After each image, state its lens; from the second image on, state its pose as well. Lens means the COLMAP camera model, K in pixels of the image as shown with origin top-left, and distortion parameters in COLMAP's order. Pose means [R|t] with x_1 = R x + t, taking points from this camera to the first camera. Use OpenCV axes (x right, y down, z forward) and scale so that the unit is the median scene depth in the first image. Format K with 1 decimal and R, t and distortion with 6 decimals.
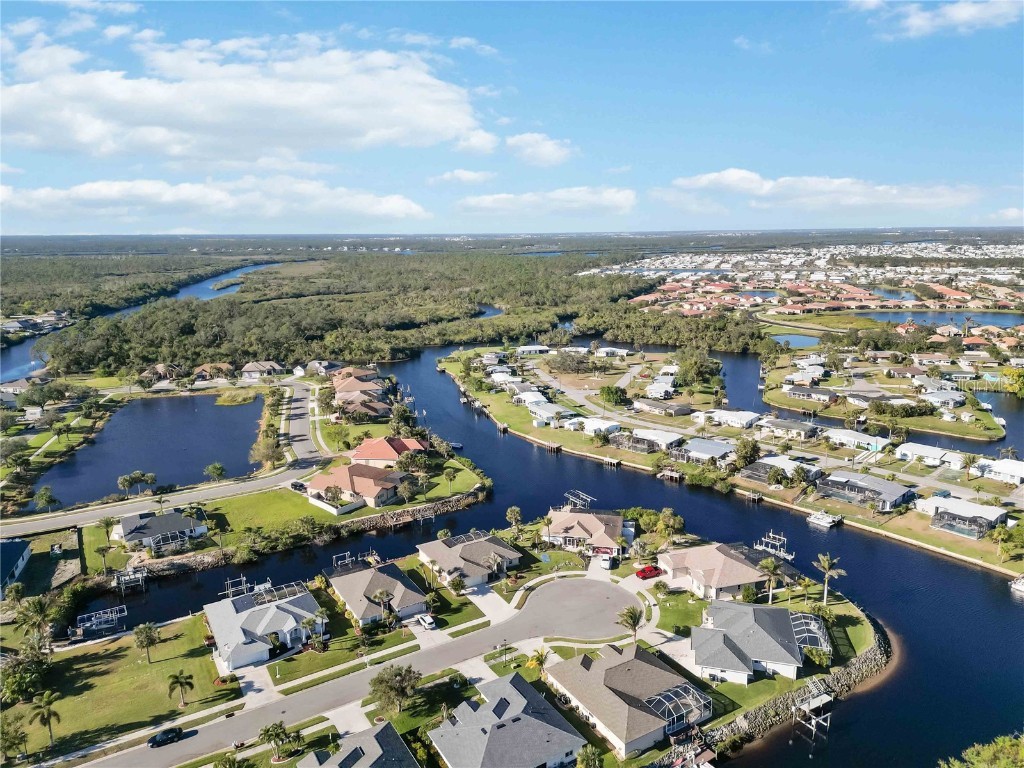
lens RADIAL K [[715.0, 0, 509.1], [0, 715.0, 379.6], [0, 0, 1]] dist [0.101458, -0.104902]
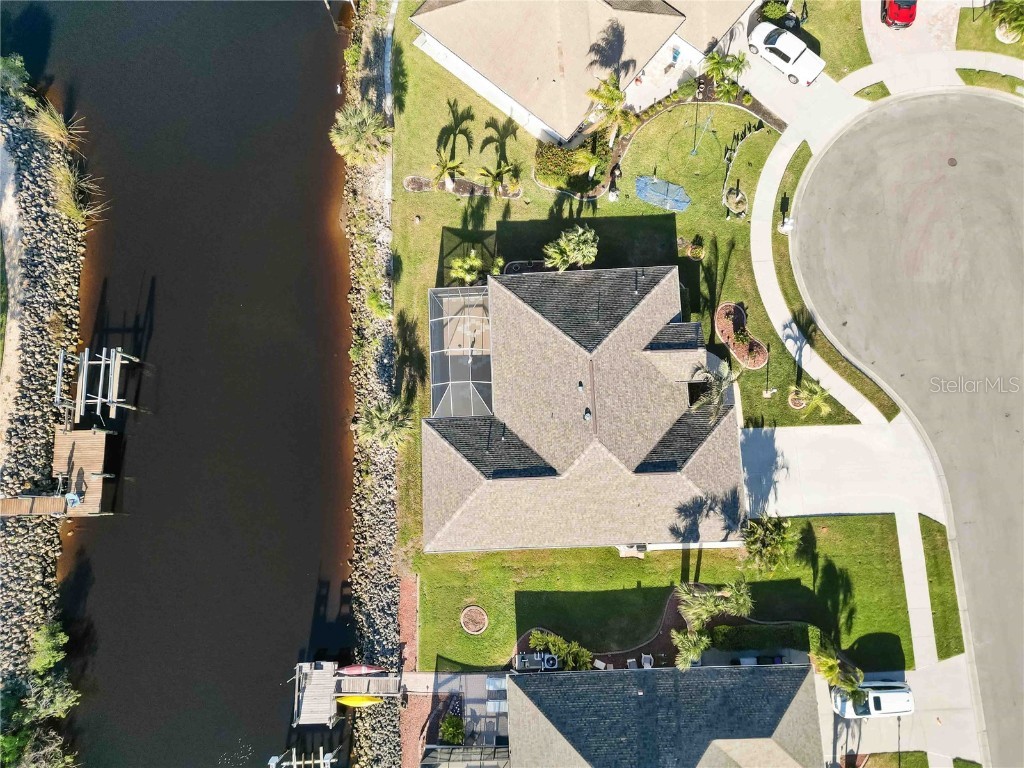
lens RADIAL K [[715.0, 0, 509.1], [0, 715.0, 379.6], [0, 0, 1]] dist [0.101458, -0.104902]
pose [[0.480719, -0.864303, 0.147951, -0.079930], [0.197499, 0.271111, 0.942068, -0.033027], [-0.854343, -0.423650, 0.301028, 0.750316]]
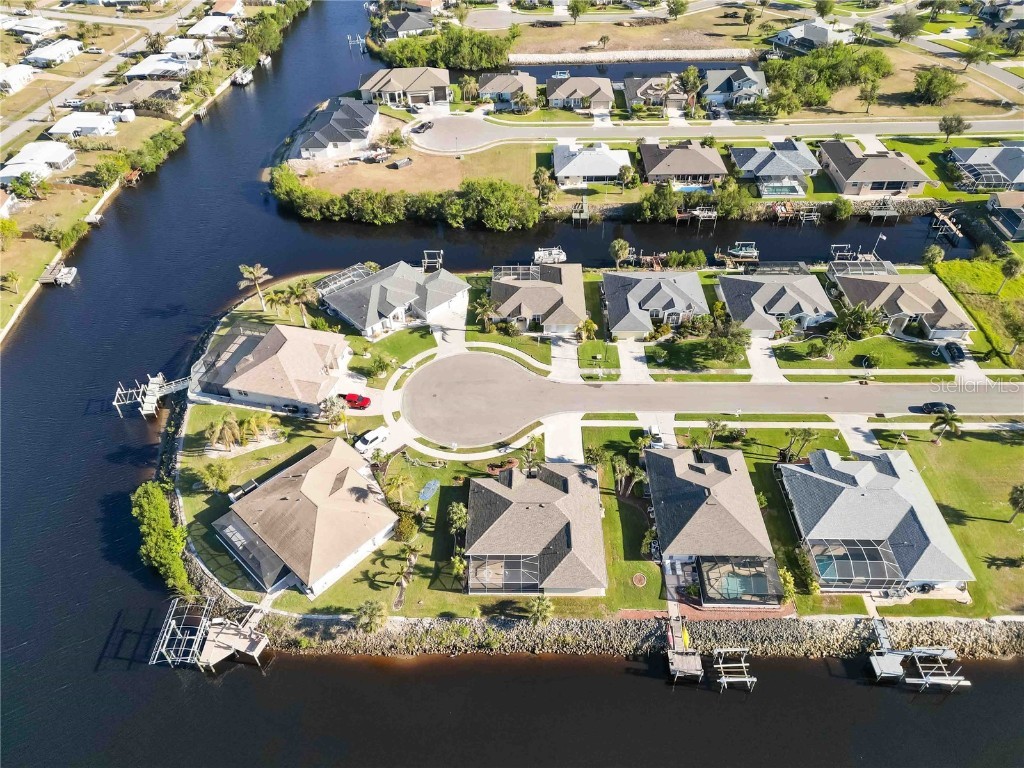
lens RADIAL K [[715.0, 0, 509.1], [0, 715.0, 379.6], [0, 0, 1]] dist [0.101458, -0.104902]
pose [[-0.846019, -0.336777, 0.413319, -0.195240], [0.130895, 0.620307, 0.773360, -0.241623], [-0.516835, 0.708379, -0.480709, 0.971987]]
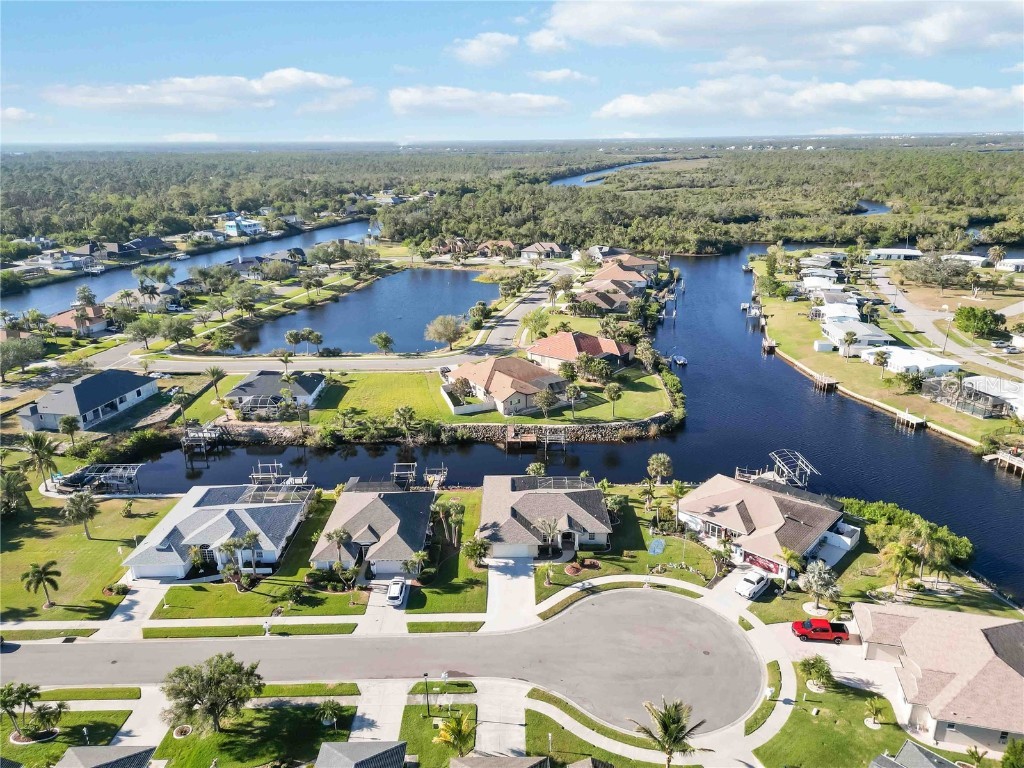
lens RADIAL K [[715.0, 0, 509.1], [0, 715.0, 379.6], [0, 0, 1]] dist [0.101458, -0.104902]
pose [[0.855230, 0.164585, -0.491419, 0.177005], [-0.103035, 0.983301, 0.150012, 0.026423], [0.507902, -0.077661, 0.857907, 0.346715]]
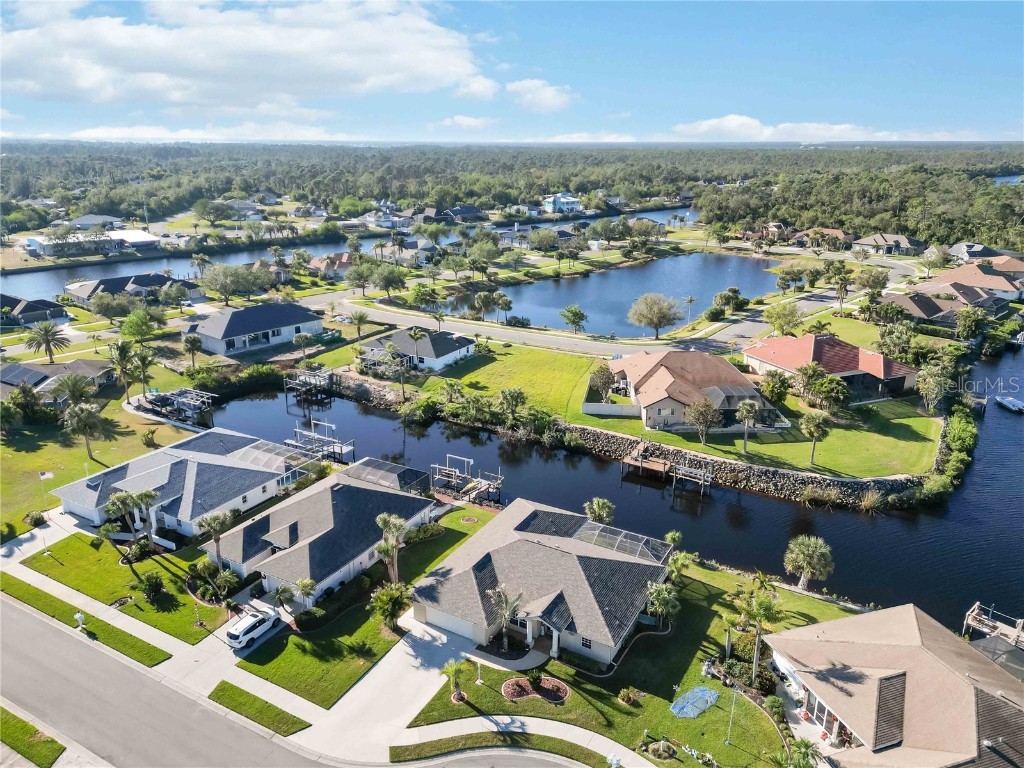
lens RADIAL K [[723.6, 0, 509.1], [0, 723.6, 381.1], [0, 0, 1]] dist [0.098640, -0.101395]
pose [[0.490259, 0.284248, -0.823923, 0.194638], [-0.187715, 0.957575, 0.218661, 0.044265], [0.851122, 0.047463, 0.522817, 0.606921]]
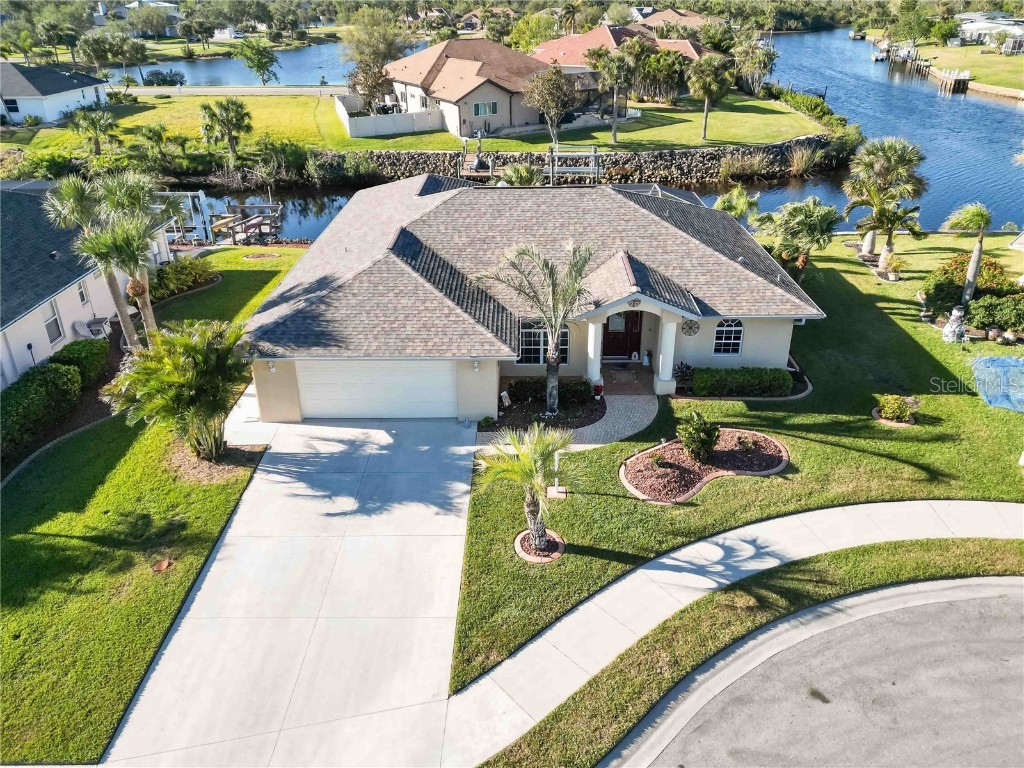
lens RADIAL K [[754.3, 0, 512.0], [0, 754.3, 384.0], [0, 0, 1]] dist [0.070891, -0.069293]
pose [[0.850007, 0.240604, -0.468613, 0.031133], [-0.104731, 0.949024, 0.297297, 0.173455], [0.516255, -0.203626, 0.831875, 0.665692]]
